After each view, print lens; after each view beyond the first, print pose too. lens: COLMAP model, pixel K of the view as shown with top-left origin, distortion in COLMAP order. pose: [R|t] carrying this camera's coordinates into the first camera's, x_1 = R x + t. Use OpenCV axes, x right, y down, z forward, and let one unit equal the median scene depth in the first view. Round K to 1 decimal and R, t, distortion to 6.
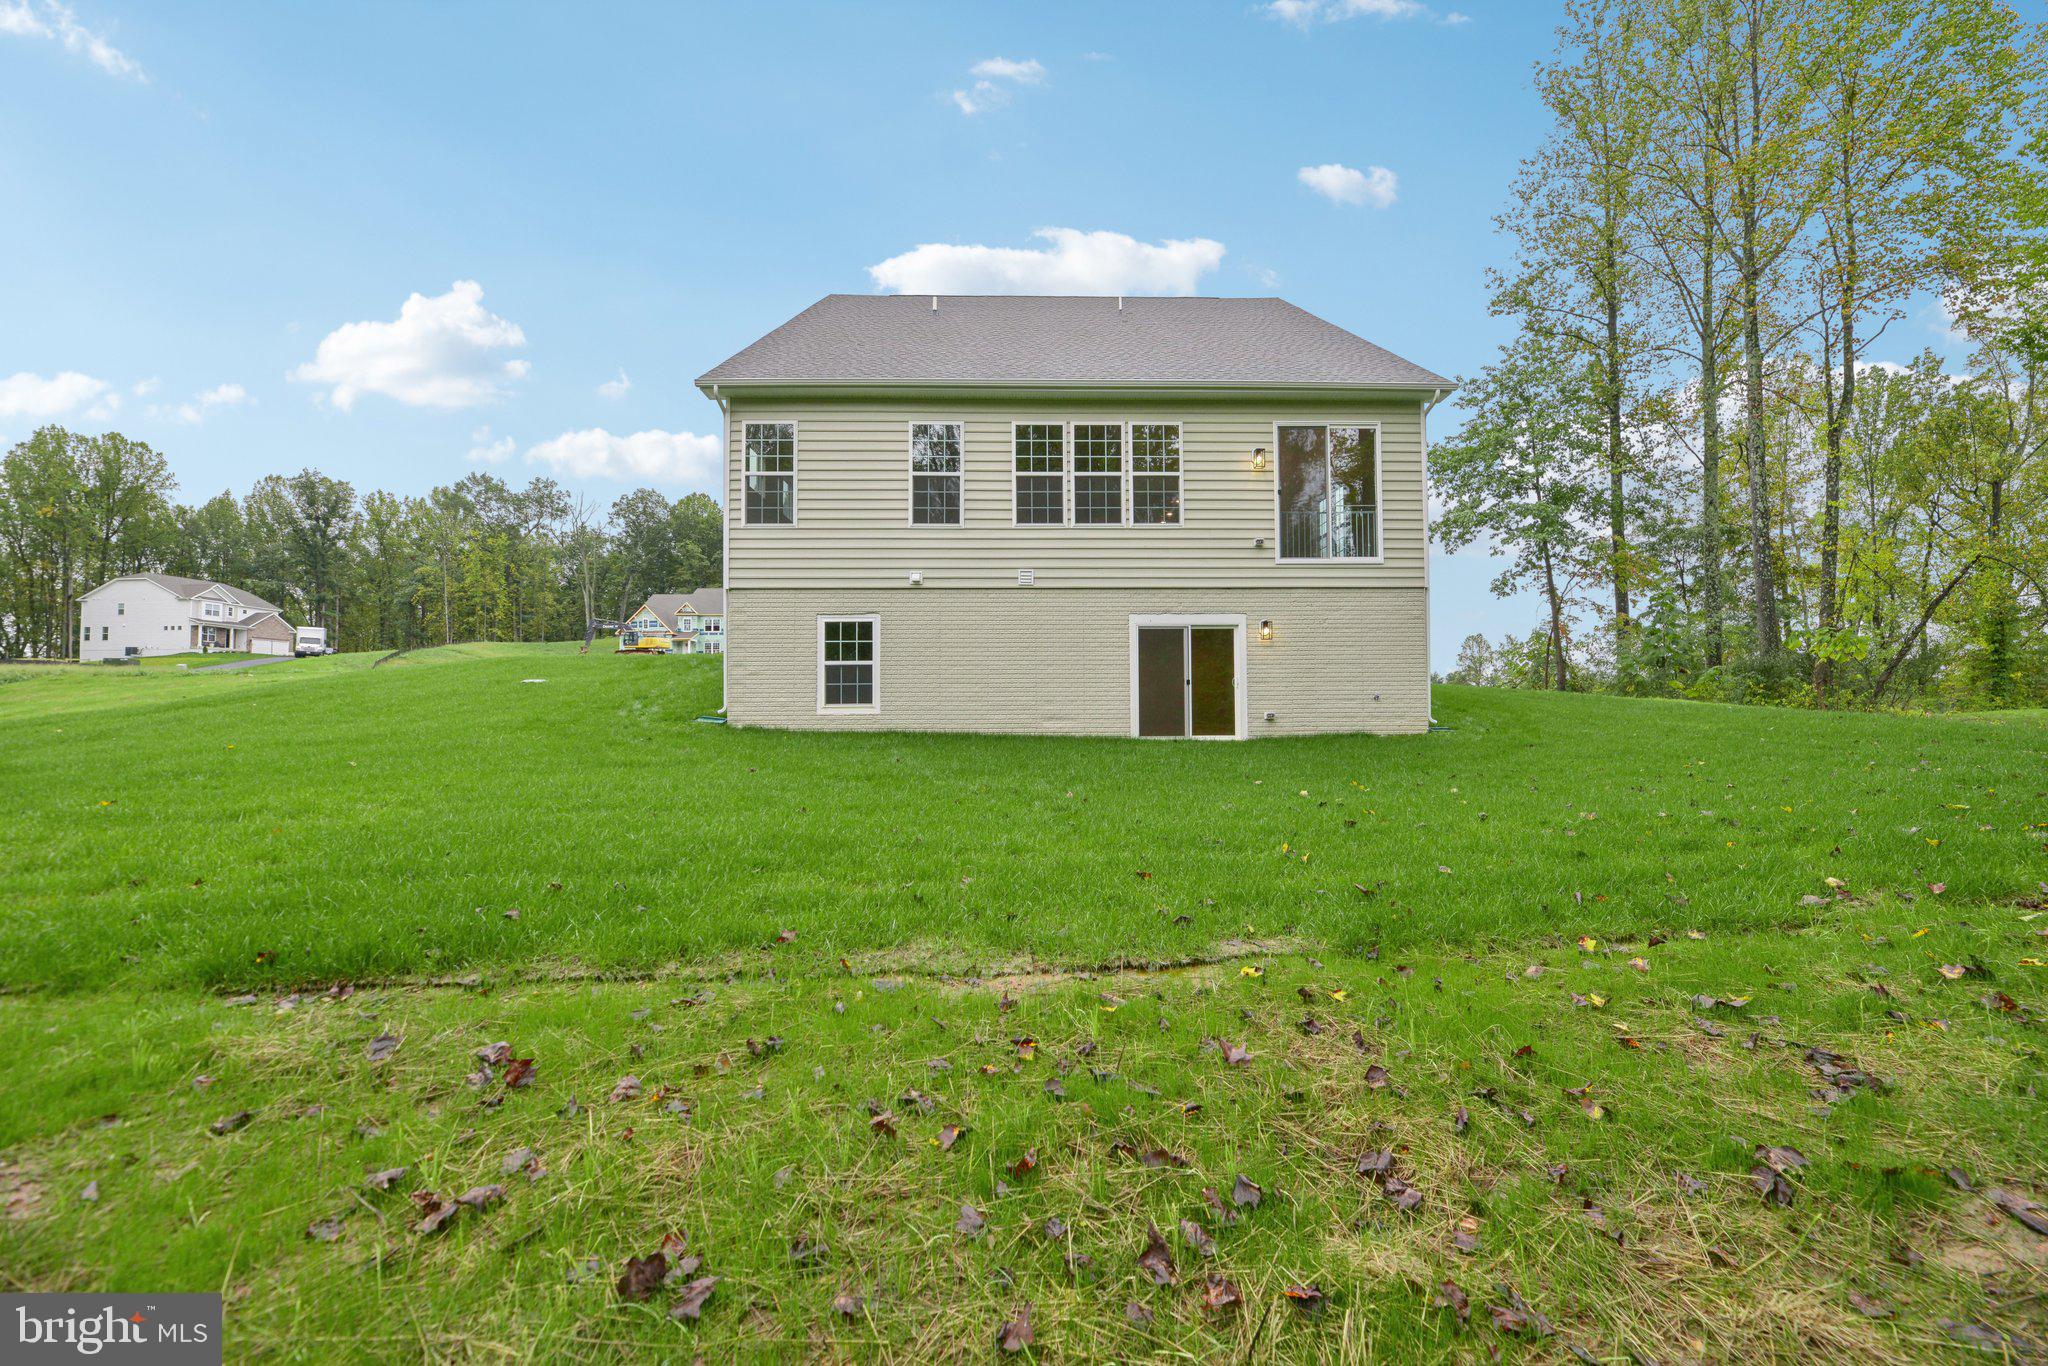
lens RADIAL K [[842.2, 0, 1040.2], [0, 842.2, 686.2], [0, 0, 1]] dist [0.000444, -0.002874]
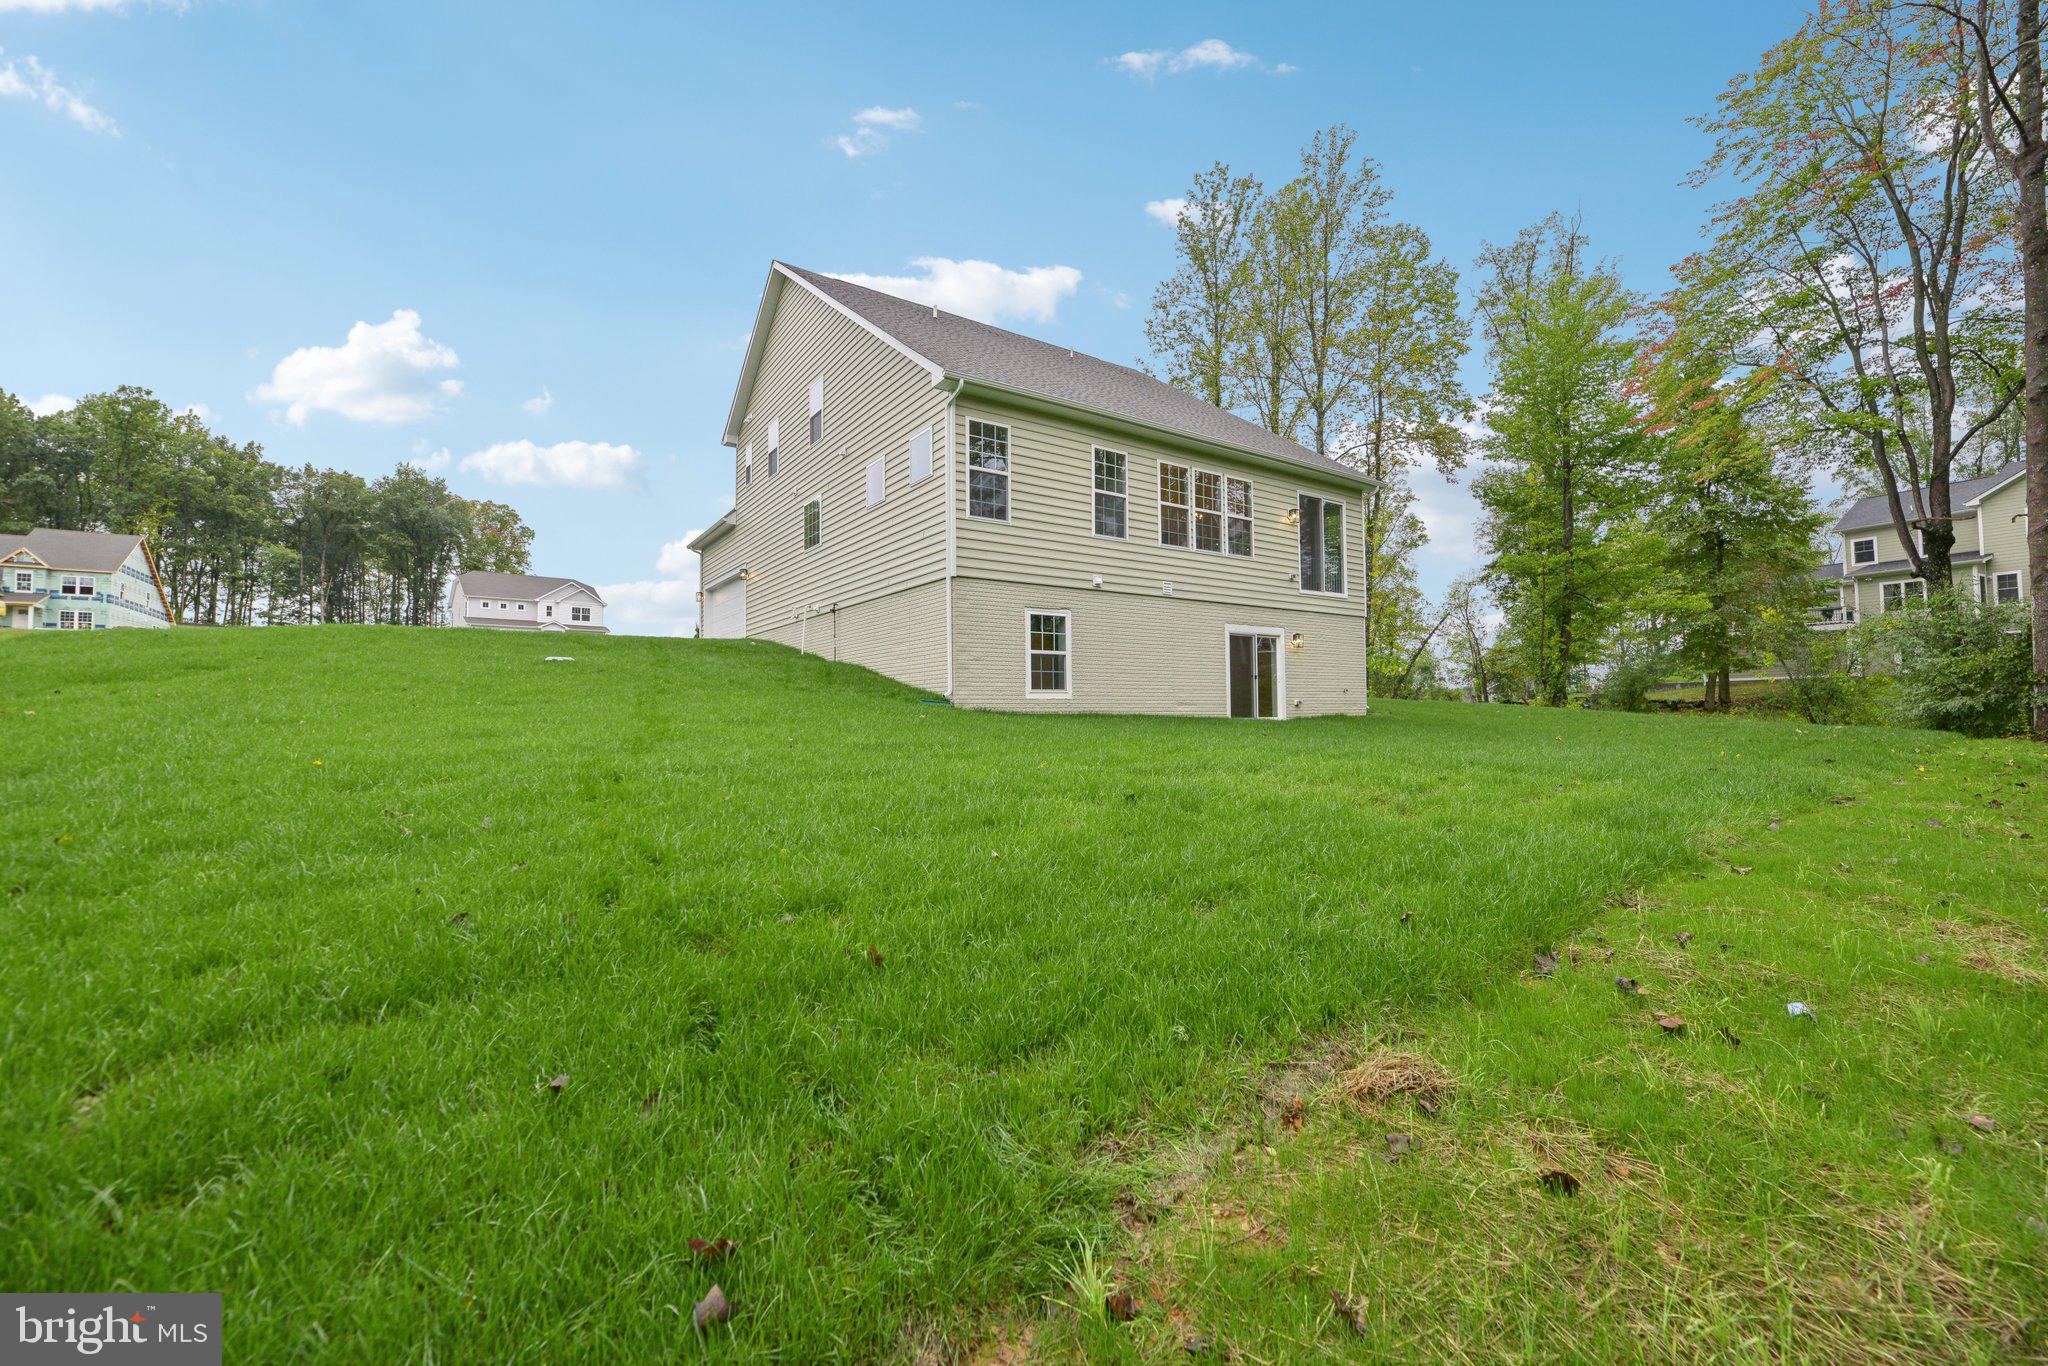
lens RADIAL K [[842.2, 0, 1037.1], [0, 842.2, 681.5], [0, 0, 1]] dist [0.000444, -0.002874]
pose [[0.831792, 0.020016, 0.554727, -0.848612], [-0.014291, 0.999791, -0.014645, 0.026911], [-0.554904, 0.004254, 0.831903, 0.086870]]
